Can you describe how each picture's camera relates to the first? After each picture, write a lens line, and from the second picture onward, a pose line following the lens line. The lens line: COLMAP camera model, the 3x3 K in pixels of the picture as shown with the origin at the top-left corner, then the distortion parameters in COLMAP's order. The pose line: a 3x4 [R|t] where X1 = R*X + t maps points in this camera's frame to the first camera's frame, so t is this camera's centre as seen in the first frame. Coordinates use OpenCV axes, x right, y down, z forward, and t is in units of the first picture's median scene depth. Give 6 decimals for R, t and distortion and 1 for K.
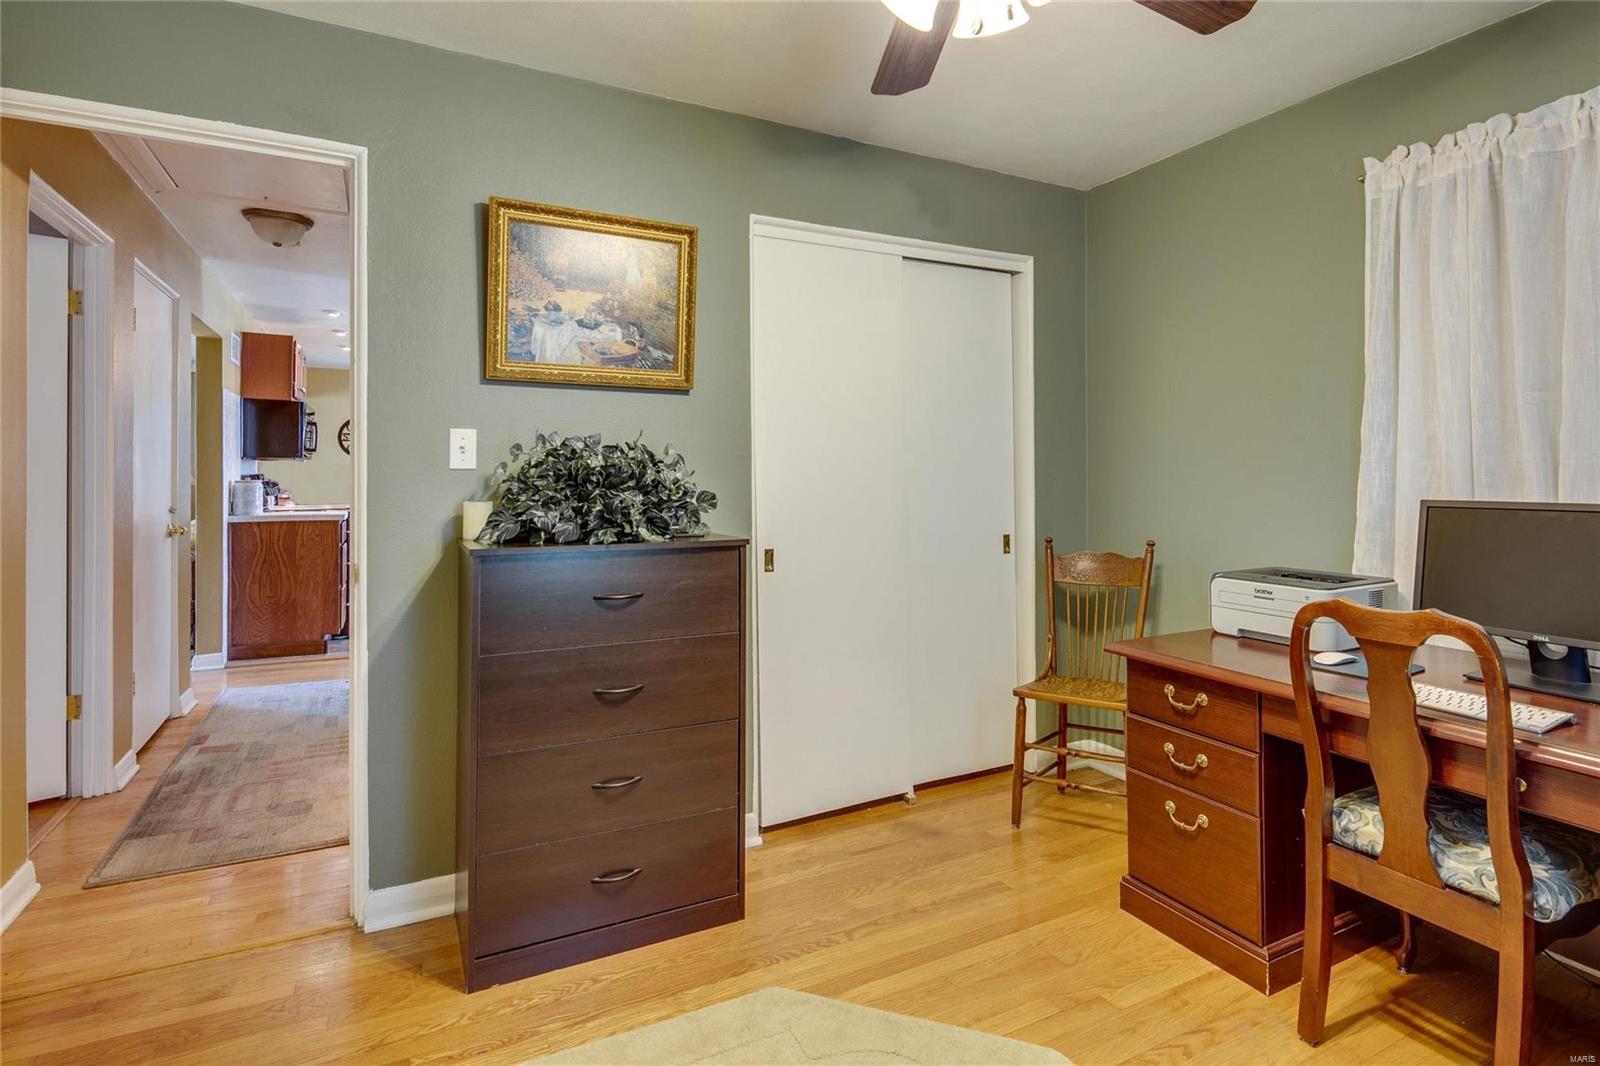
lens RADIAL K [[792.3, 0, 809.4], [0, 792.3, 475.5], [0, 0, 1]] dist [0.001088, -0.001247]
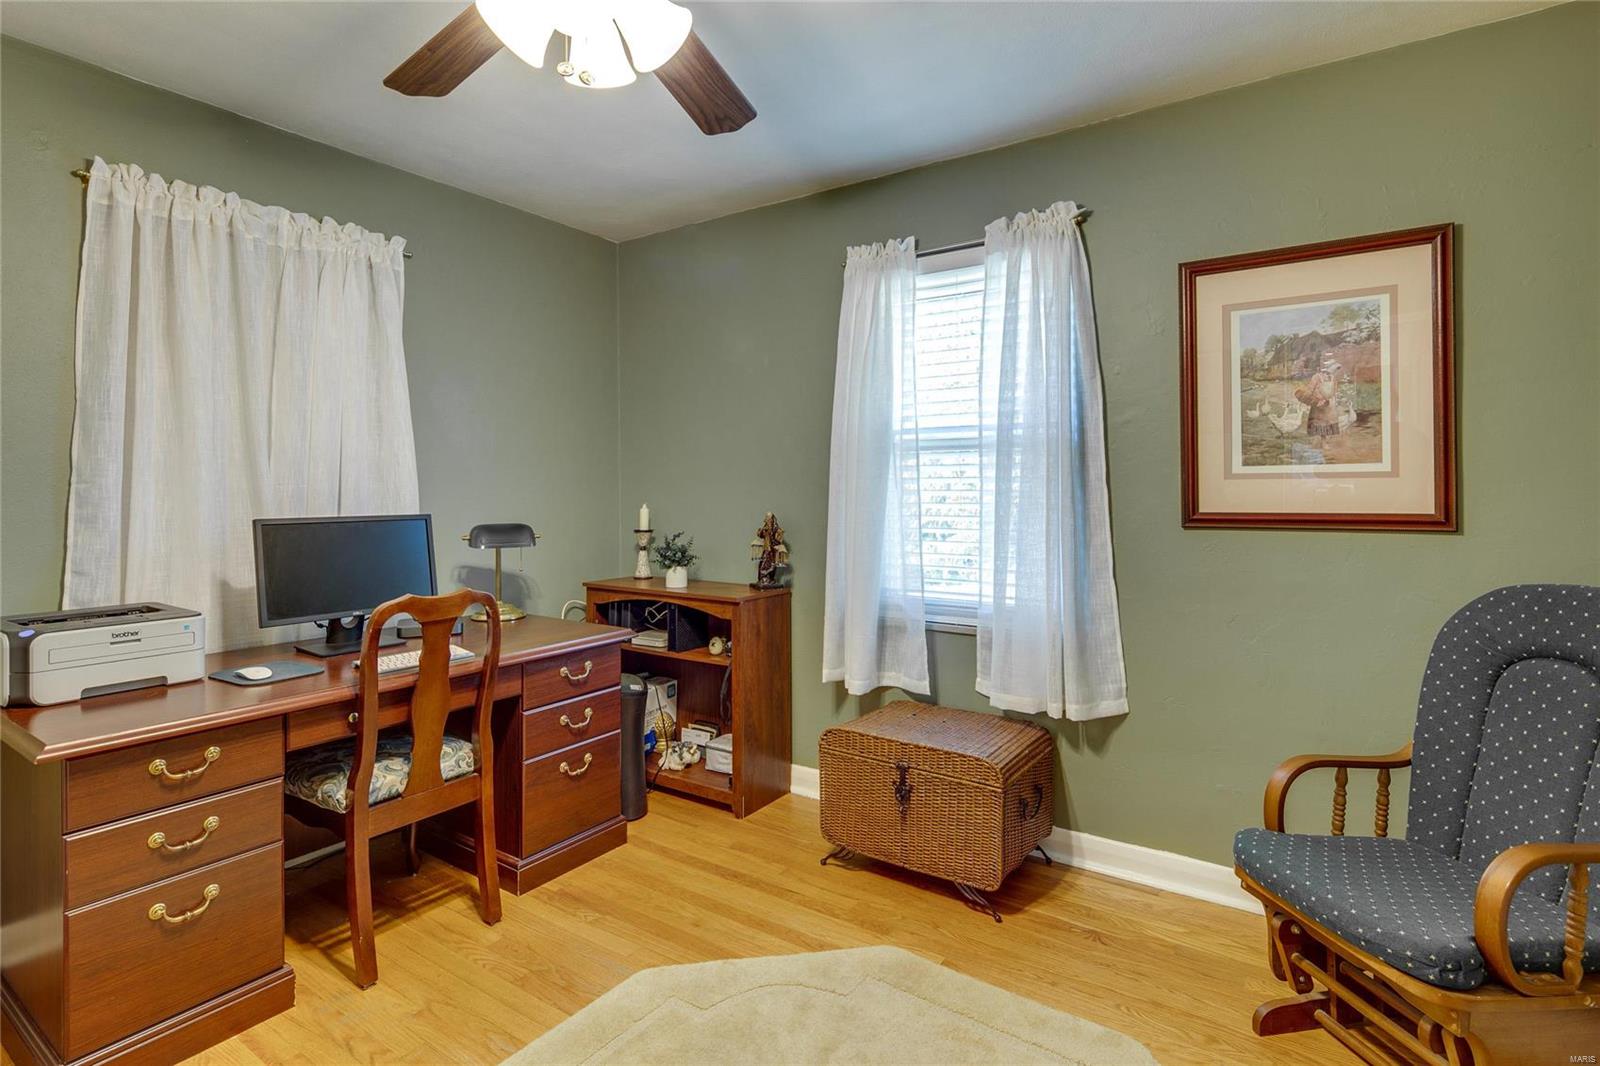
lens RADIAL K [[792.3, 0, 809.4], [0, 792.3, 475.5], [0, 0, 1]] dist [0.001088, -0.001247]
pose [[-0.472090, 0.013168, 0.881452, -0.675383], [0.002000, 0.999902, -0.013866, -0.016288], [-0.881548, -0.004783, -0.472070, 0.932707]]
